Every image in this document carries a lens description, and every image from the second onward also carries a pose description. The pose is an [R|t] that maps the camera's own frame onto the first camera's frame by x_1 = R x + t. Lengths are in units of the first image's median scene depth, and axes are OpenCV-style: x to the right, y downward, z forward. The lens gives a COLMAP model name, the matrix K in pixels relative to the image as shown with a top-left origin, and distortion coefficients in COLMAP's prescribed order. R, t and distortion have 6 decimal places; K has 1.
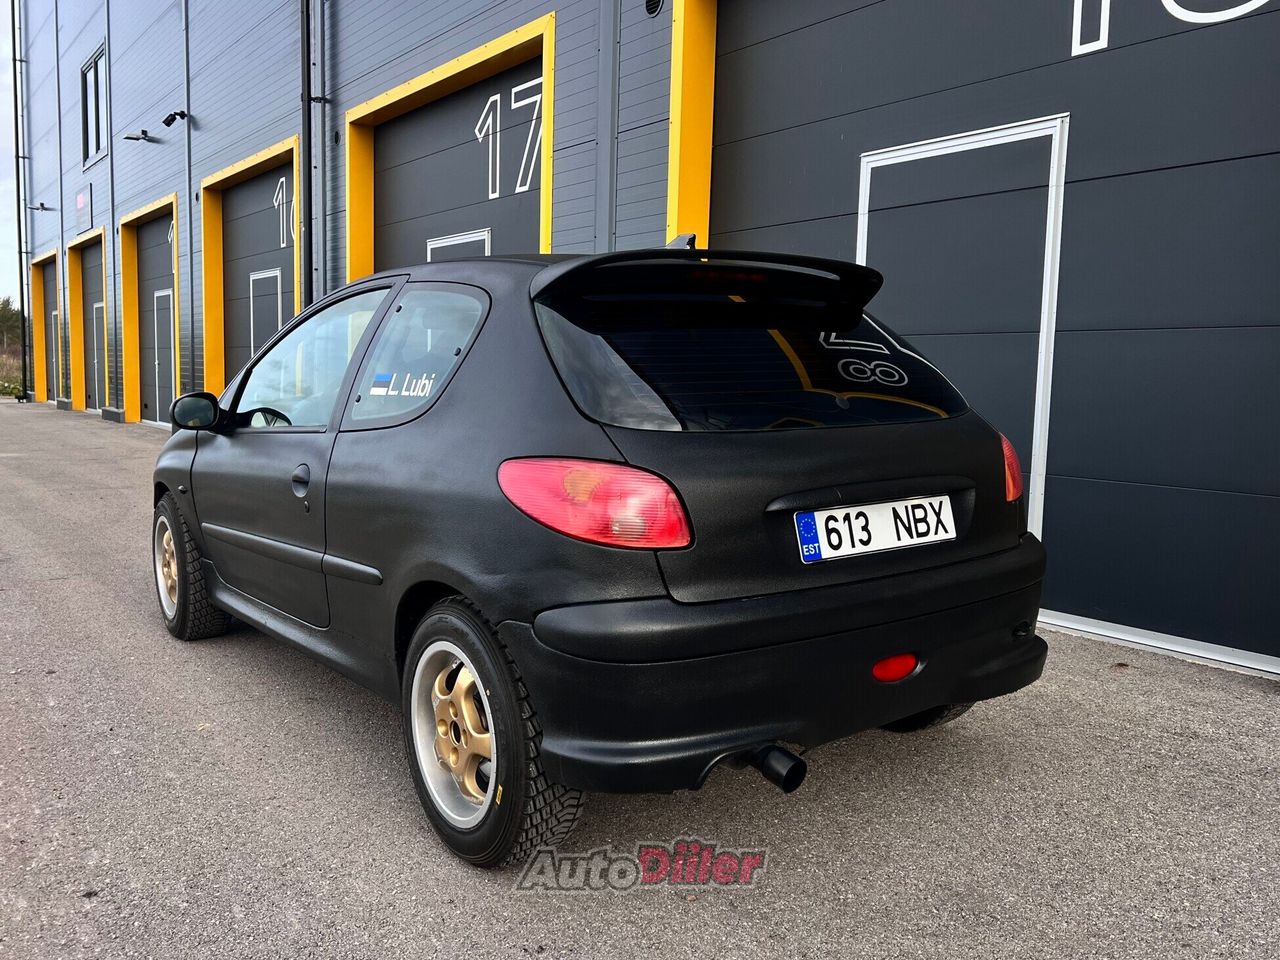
lens RADIAL K [[1109.7, 0, 637.9], [0, 1109.7, 476.5], [0, 0, 1]] dist [0.024425, -0.007301]
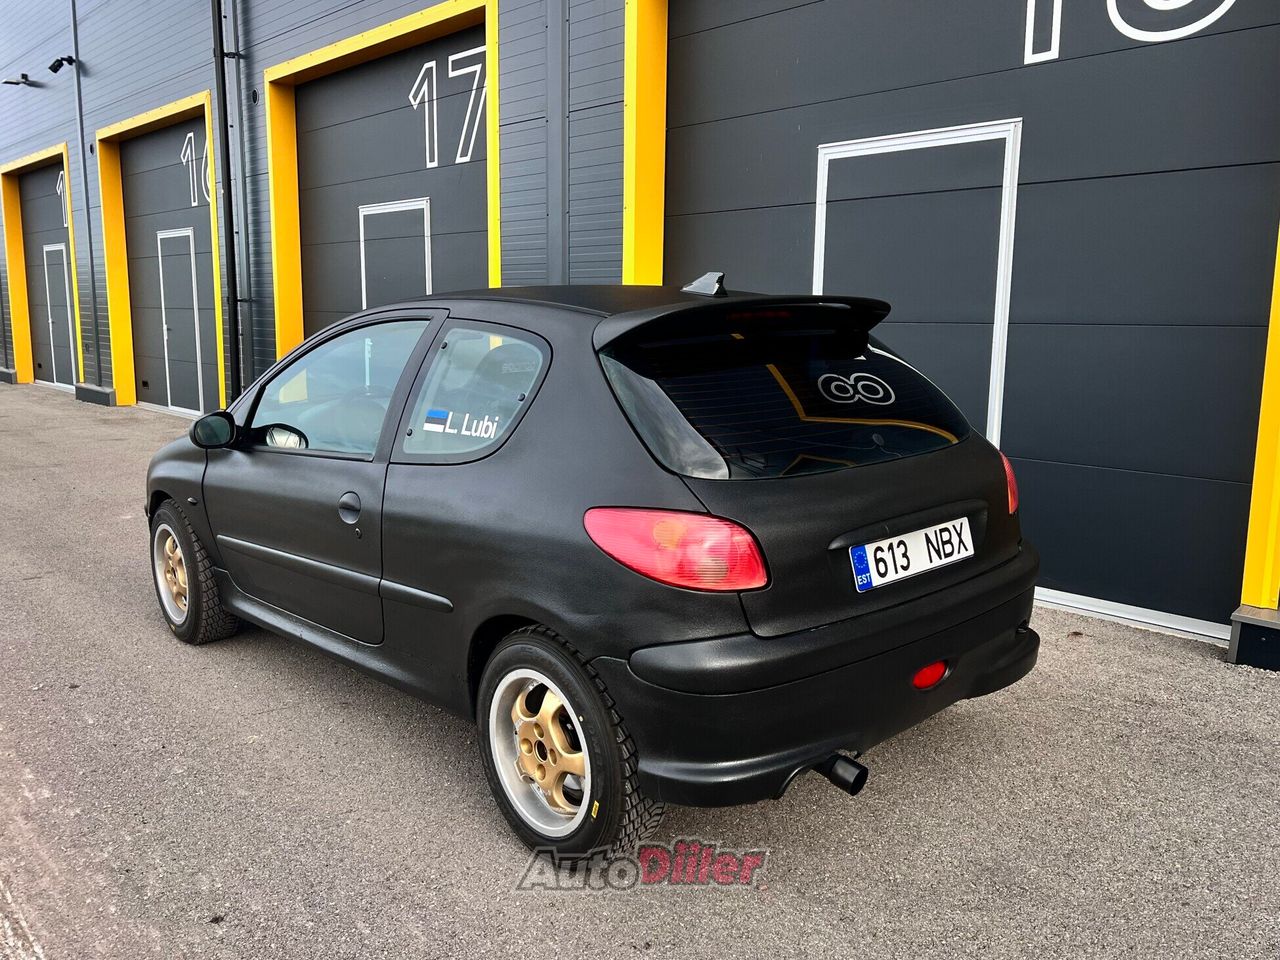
lens RADIAL K [[1112.1, 0, 640.0], [0, 1112.1, 480.0], [0, 0, 1]] dist [0.023357, 0.000473]
pose [[0.994872, -0.029008, 0.096896, -0.137039], [0.022831, 0.997672, 0.064264, -0.087373], [-0.098535, -0.061723, 0.993218, -0.071169]]
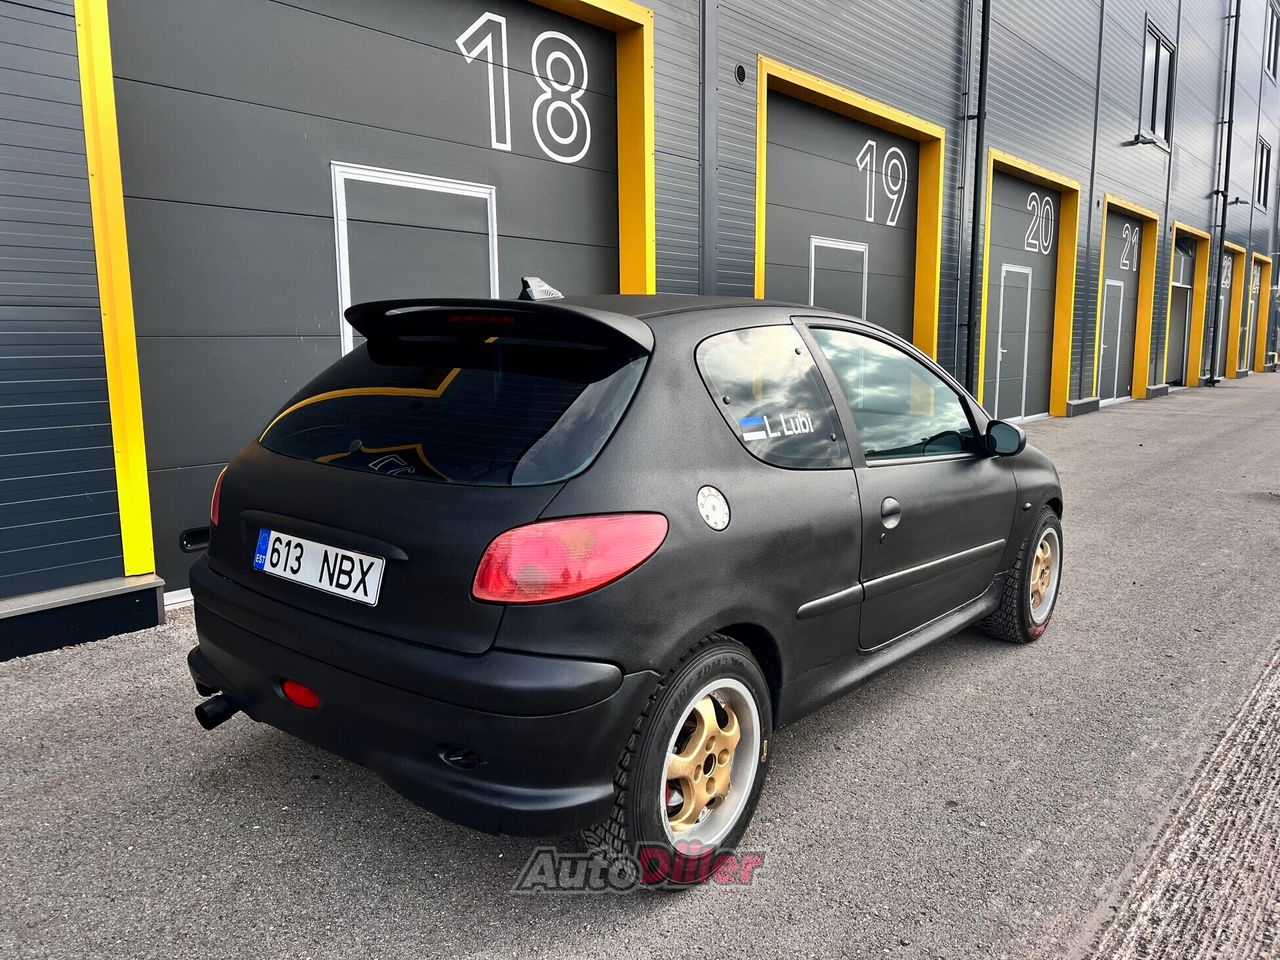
lens RADIAL K [[996.8, 0, 640.0], [0, 996.8, 480.0], [0, 0, 1]] dist [0.023068, -0.008799]
pose [[-0.271227, -0.161739, 0.948829, -1.489752], [0.082869, 0.978196, 0.190434, -0.280811], [-0.958941, 0.130280, -0.251910, 1.814540]]
